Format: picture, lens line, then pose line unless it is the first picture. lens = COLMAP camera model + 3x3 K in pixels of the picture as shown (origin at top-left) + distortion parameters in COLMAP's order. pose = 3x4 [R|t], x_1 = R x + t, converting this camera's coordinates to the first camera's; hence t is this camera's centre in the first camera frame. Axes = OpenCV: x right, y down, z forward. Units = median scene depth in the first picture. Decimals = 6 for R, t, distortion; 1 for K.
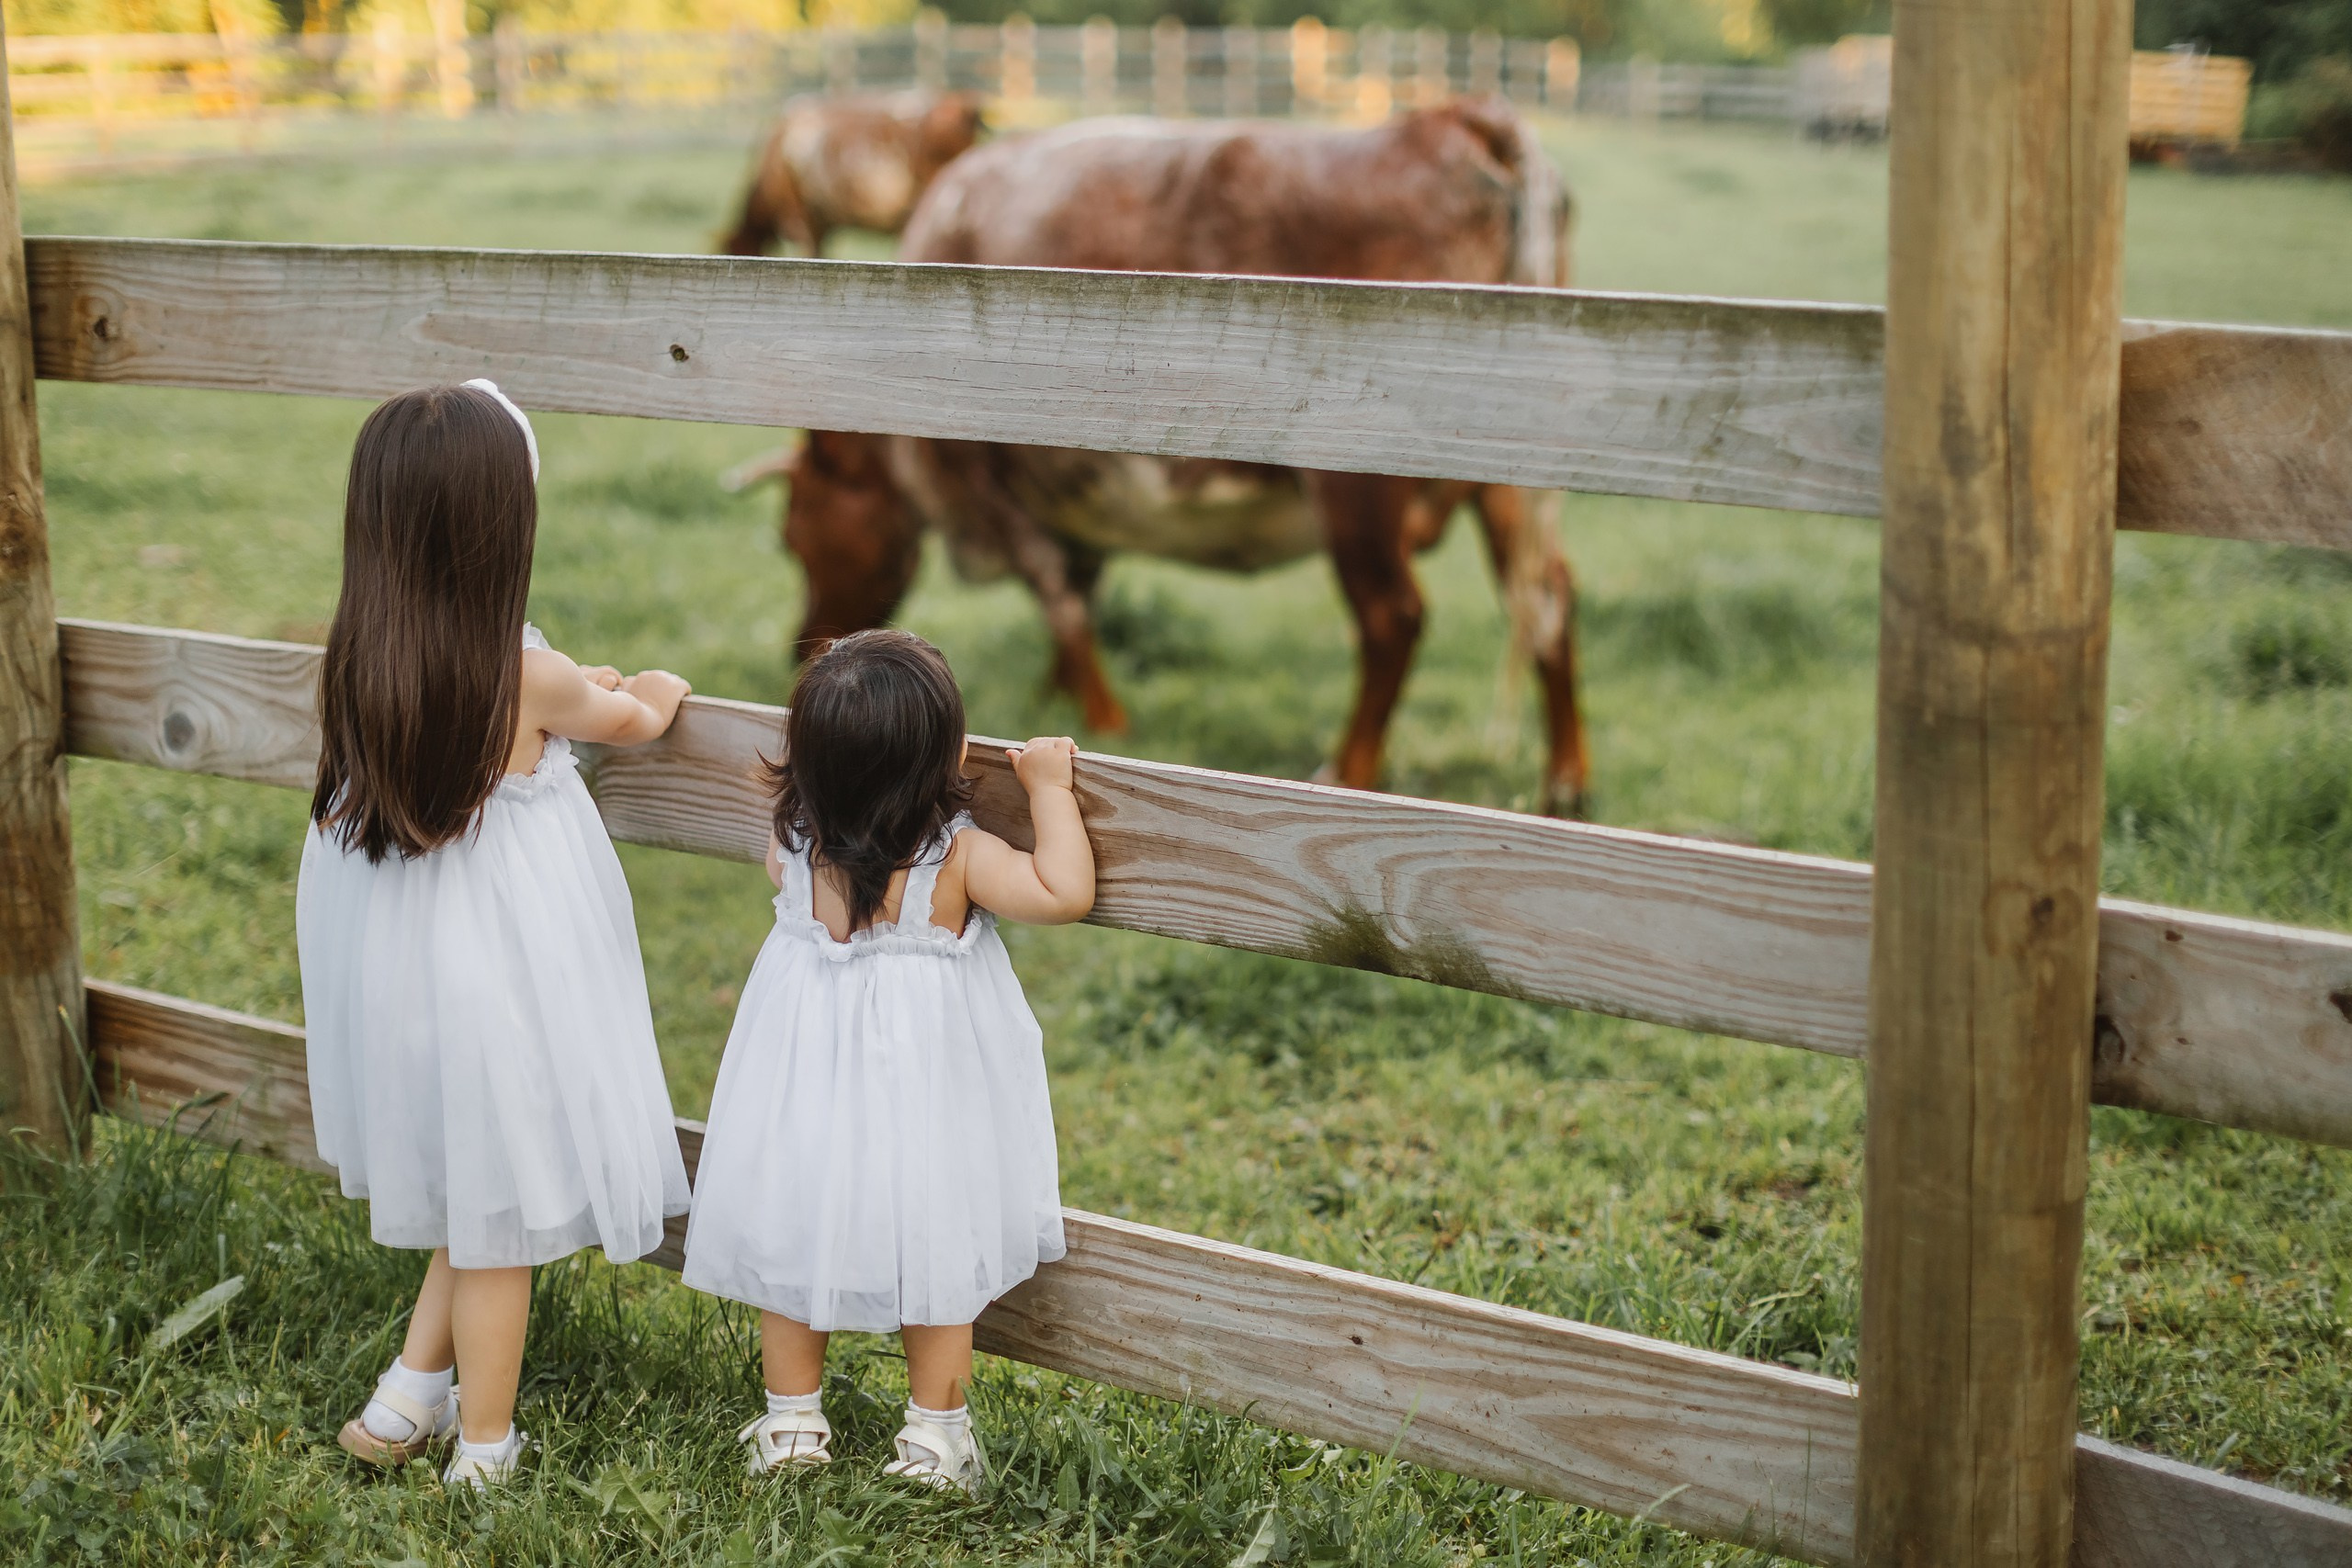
lens RADIAL K [[3345.7, 0, 1149.4], [0, 3345.7, 770.2], [0, 0, 1]] dist [0.003961, 0.023611]
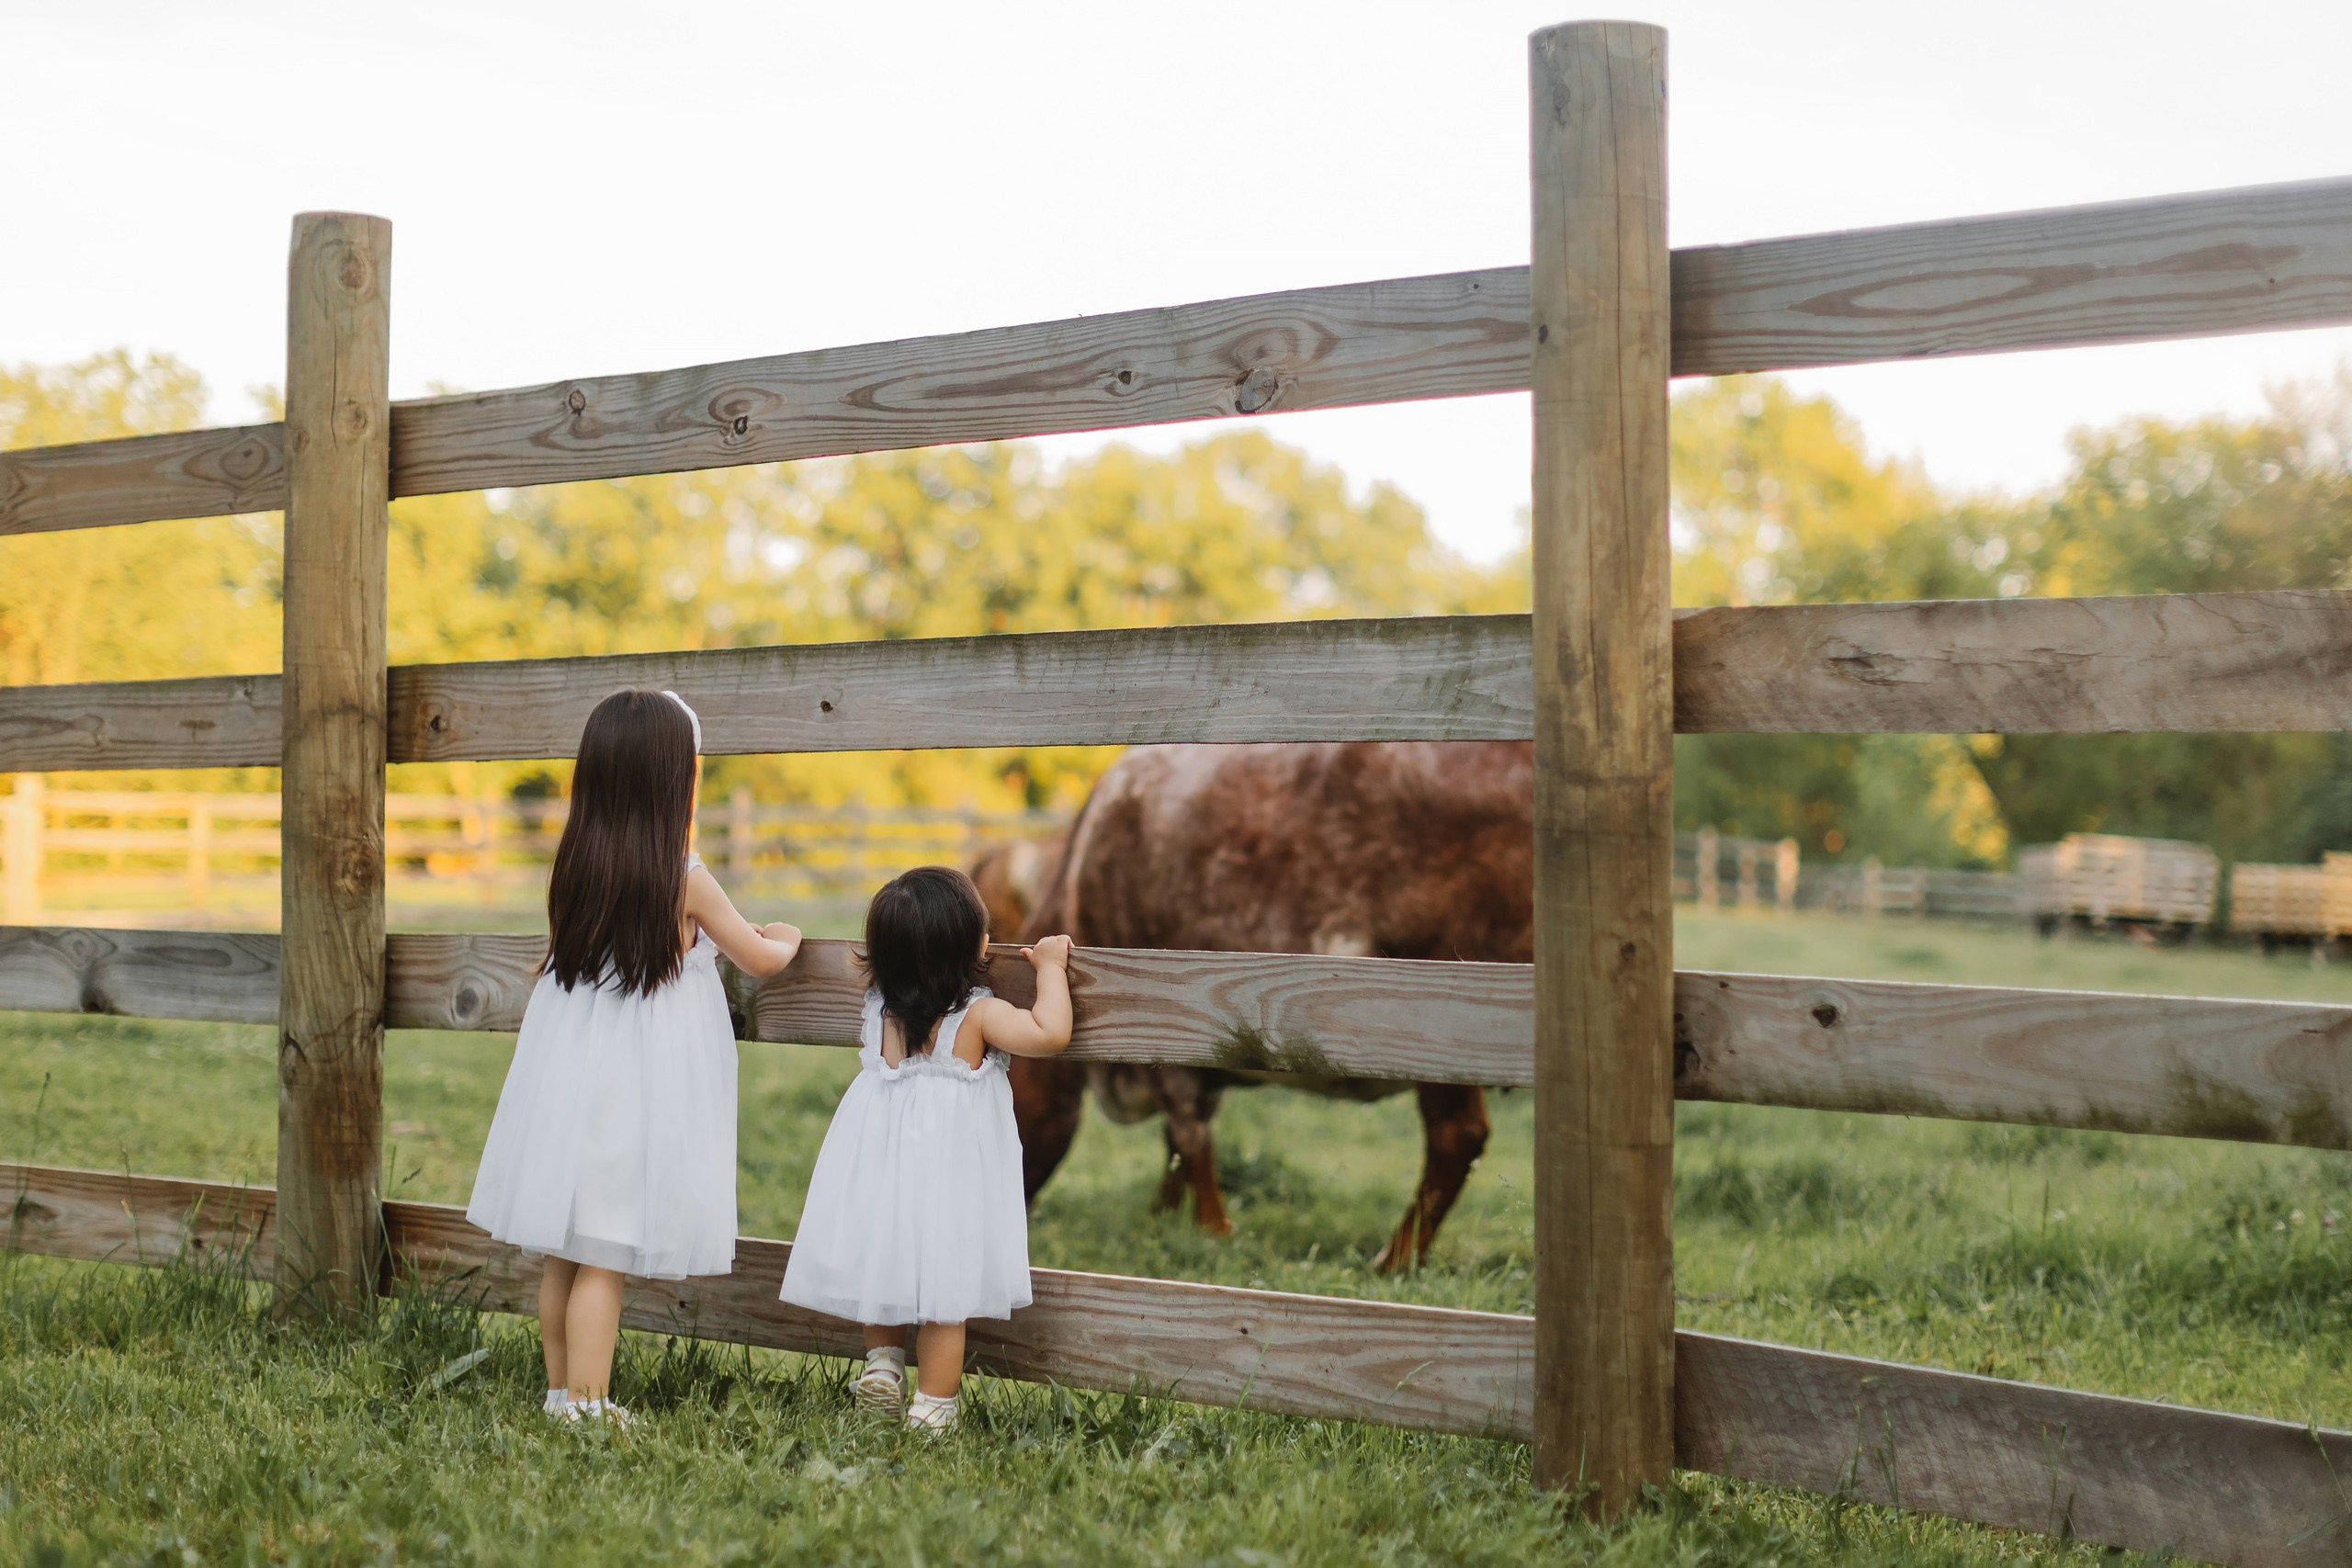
lens RADIAL K [[3580.1, 0, 1176.0], [0, 3580.1, 784.0], [0, 0, 1]] dist [0.004081, 0.060134]
pose [[0.997785, 0.014153, -0.065001, 0.129519], [-0.029326, 0.970618, -0.238831, 0.310224], [0.059711, 0.240208, 0.968883, -0.575222]]
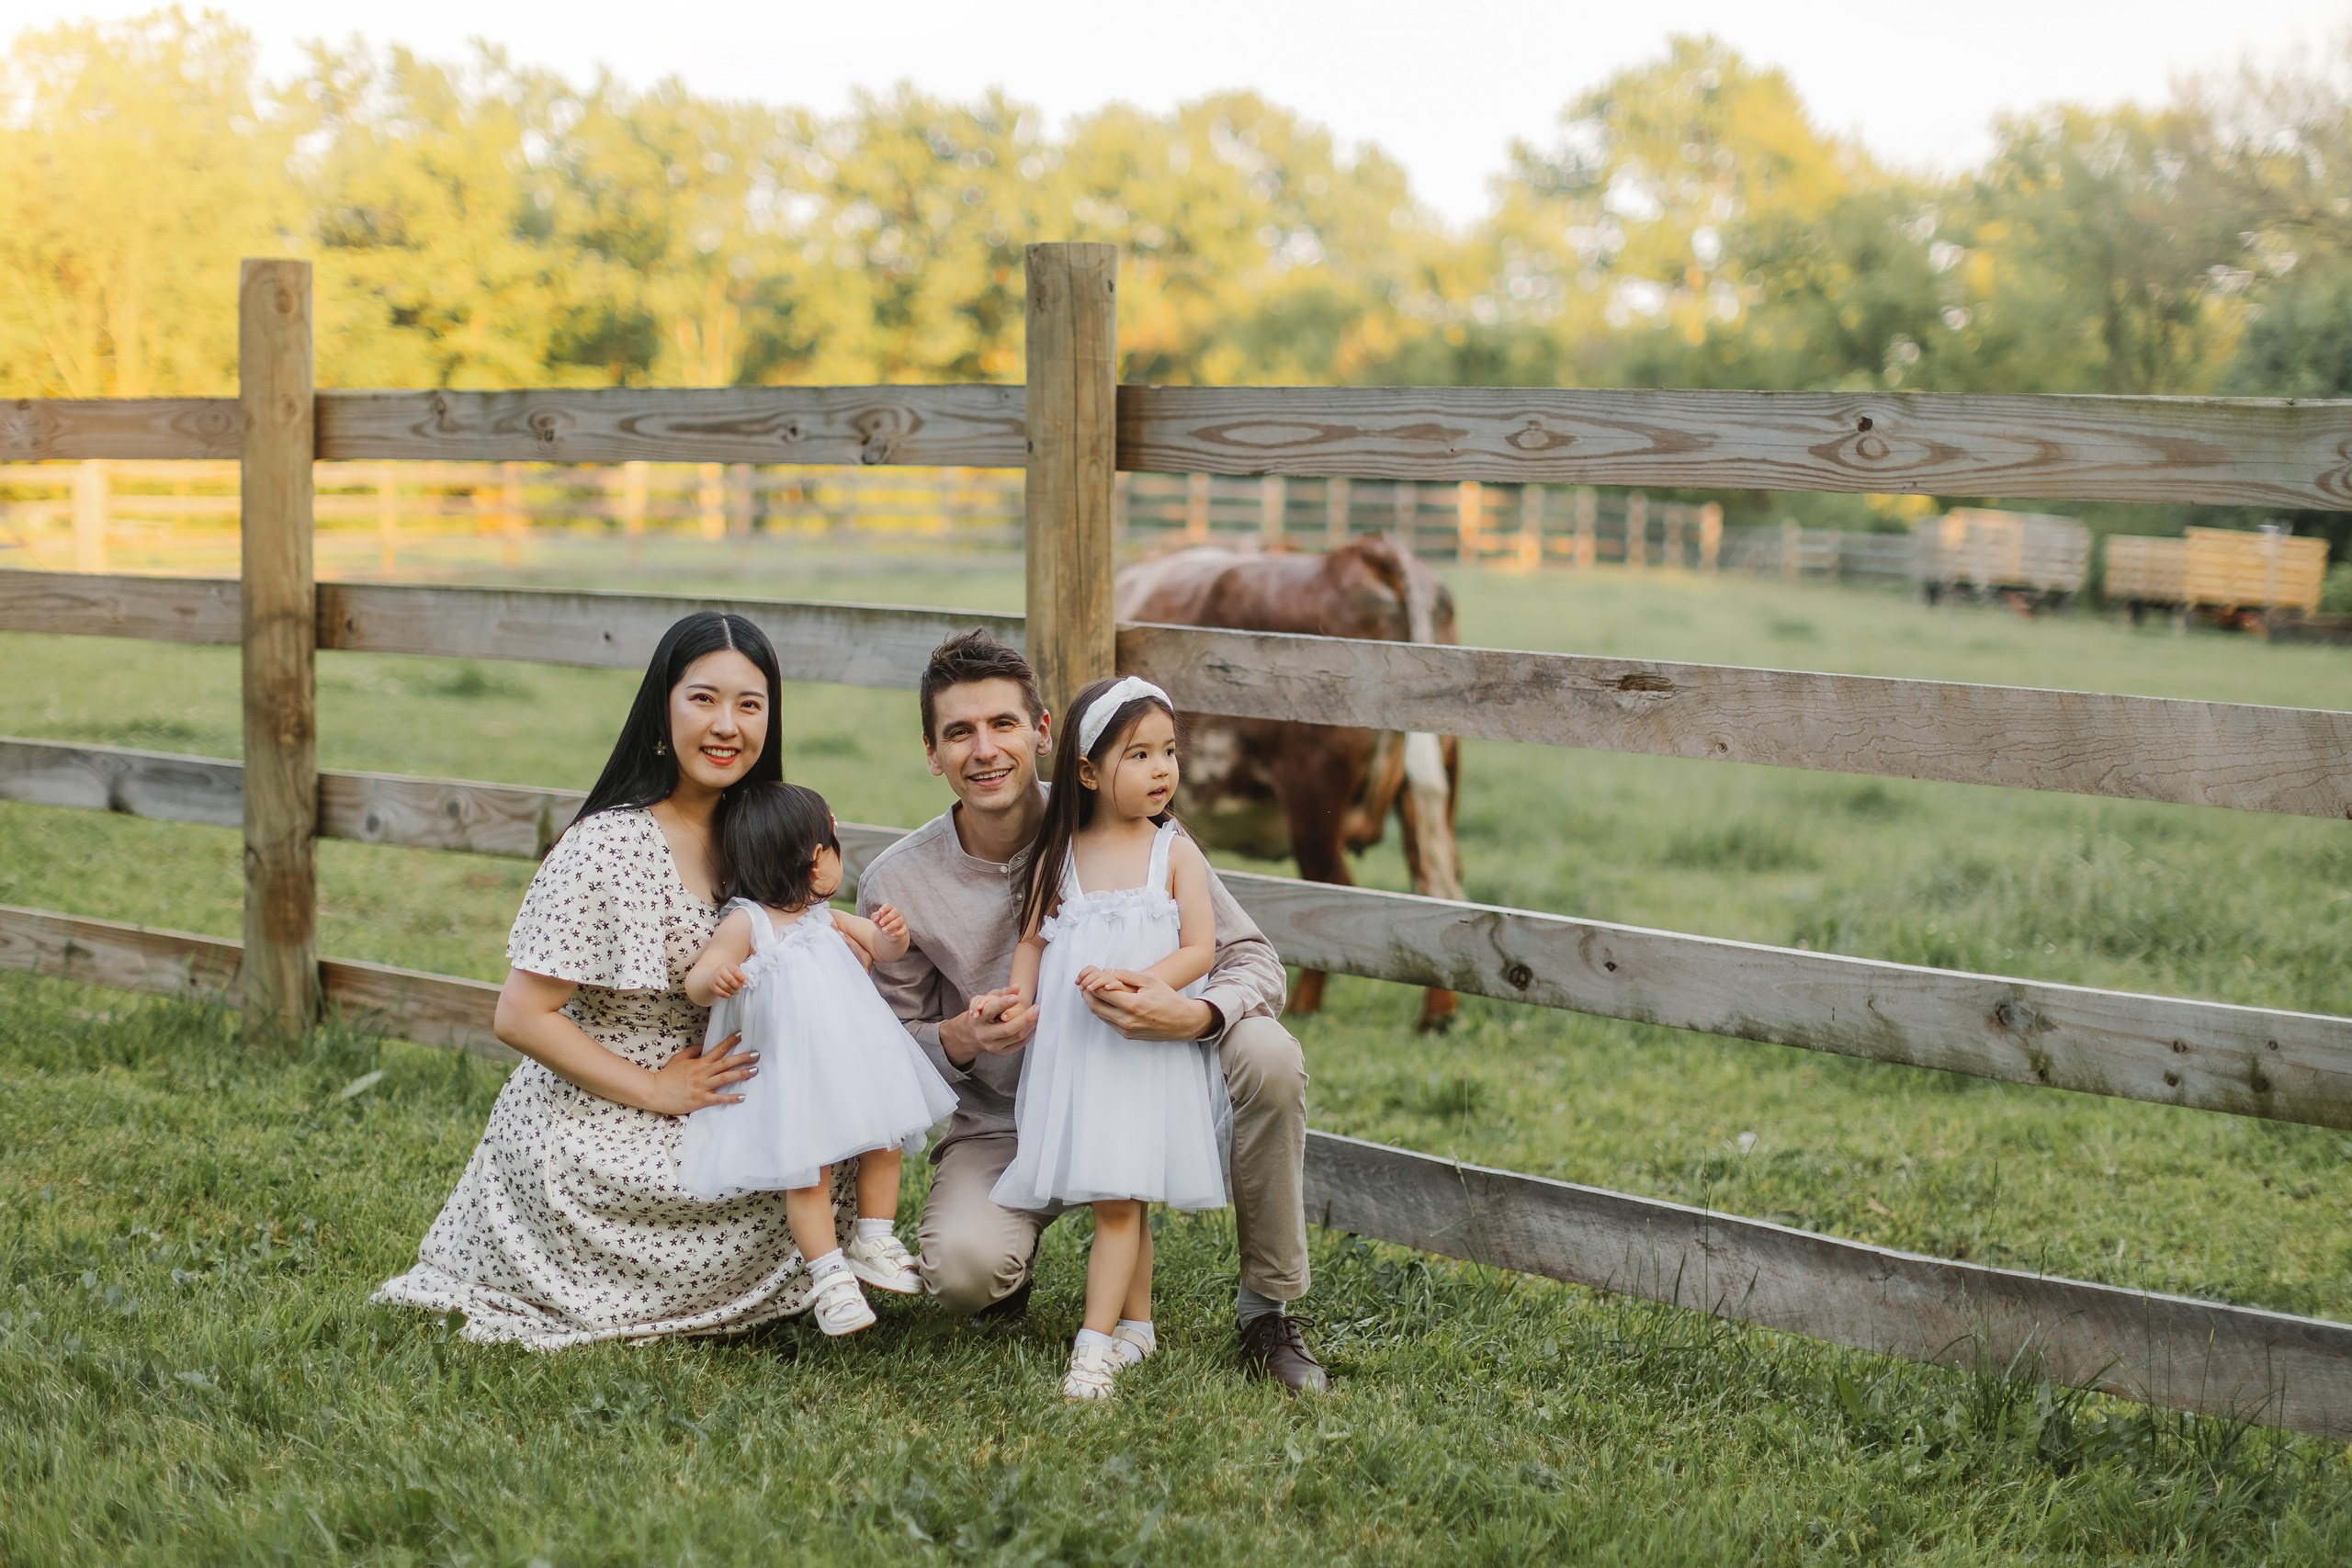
lens RADIAL K [[3475.0, 0, 1132.2], [0, 3475.0, 757.1], [0, 0, 1]] dist [0.024066, -0.008515]
pose [[0.995817, 0.028829, -0.086706, 0.425687], [-0.040426, 0.990004, -0.135125, 0.263265], [0.081944, 0.138065, 0.987028, -1.274308]]
